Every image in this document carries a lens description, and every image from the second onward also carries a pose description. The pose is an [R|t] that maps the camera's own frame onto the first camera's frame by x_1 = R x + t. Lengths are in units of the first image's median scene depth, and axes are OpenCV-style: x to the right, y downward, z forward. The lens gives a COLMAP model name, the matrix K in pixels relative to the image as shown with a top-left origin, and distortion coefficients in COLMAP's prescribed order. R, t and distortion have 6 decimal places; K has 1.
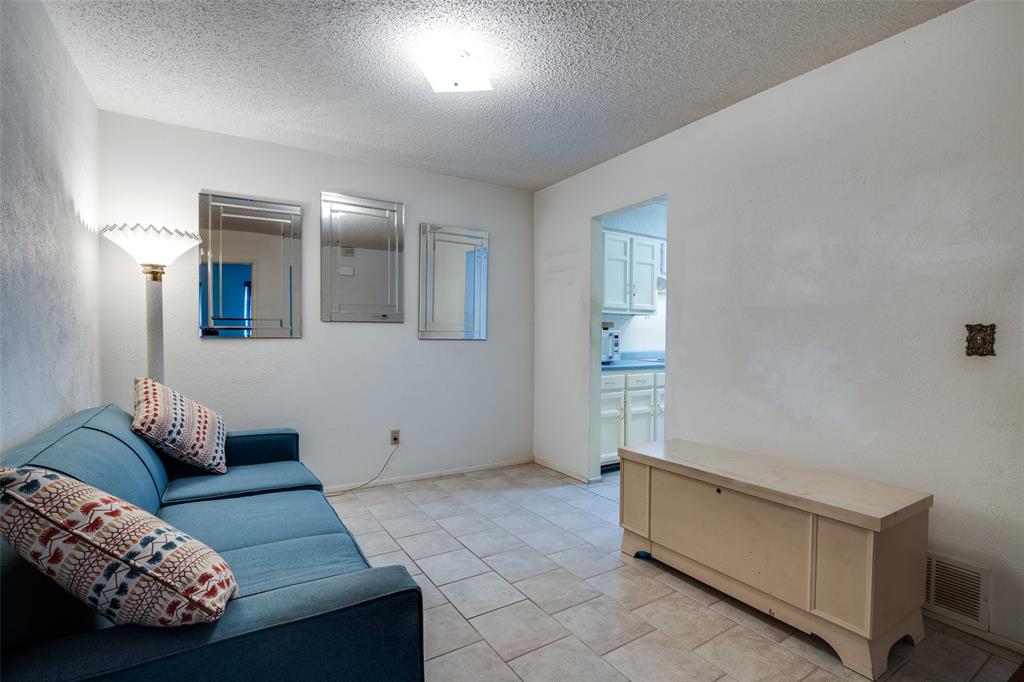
lens RADIAL K [[475.9, 0, 511.7], [0, 475.9, 345.2], [0, 0, 1]] dist [-0.018938, 0.000669]
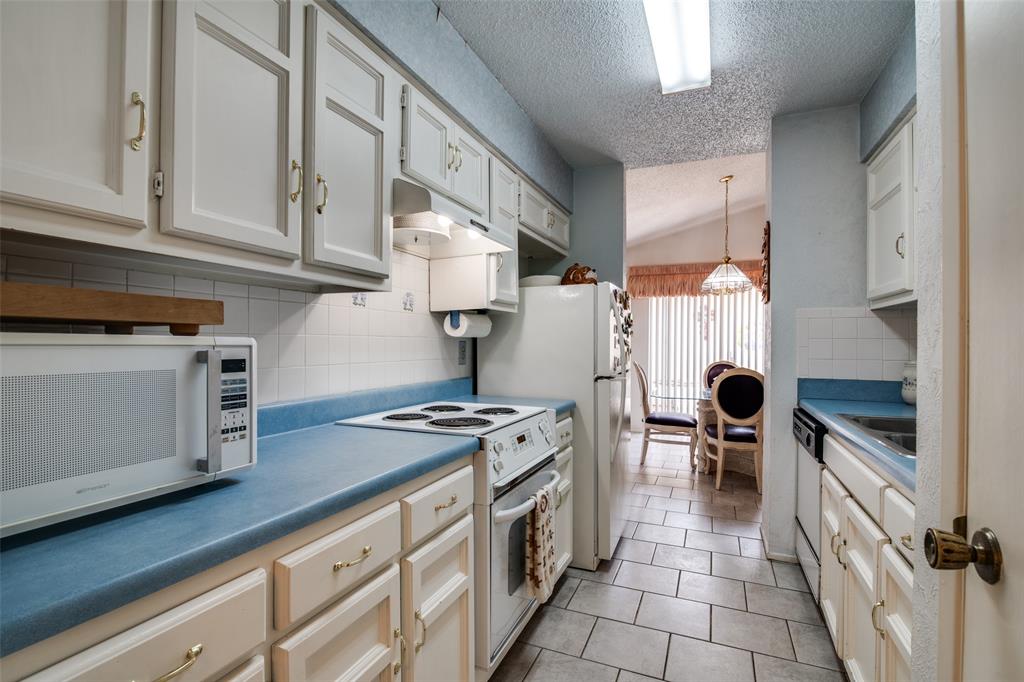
lens RADIAL K [[475.9, 0, 509.8], [0, 475.9, 341.0], [0, 0, 1]] dist [-0.018938, 0.000669]
pose [[0.817915, -0.005552, 0.575312, 0.206346], [0.014032, 0.999849, -0.010299, -0.026097], [-0.575167, 0.016496, 0.817869, 0.774966]]
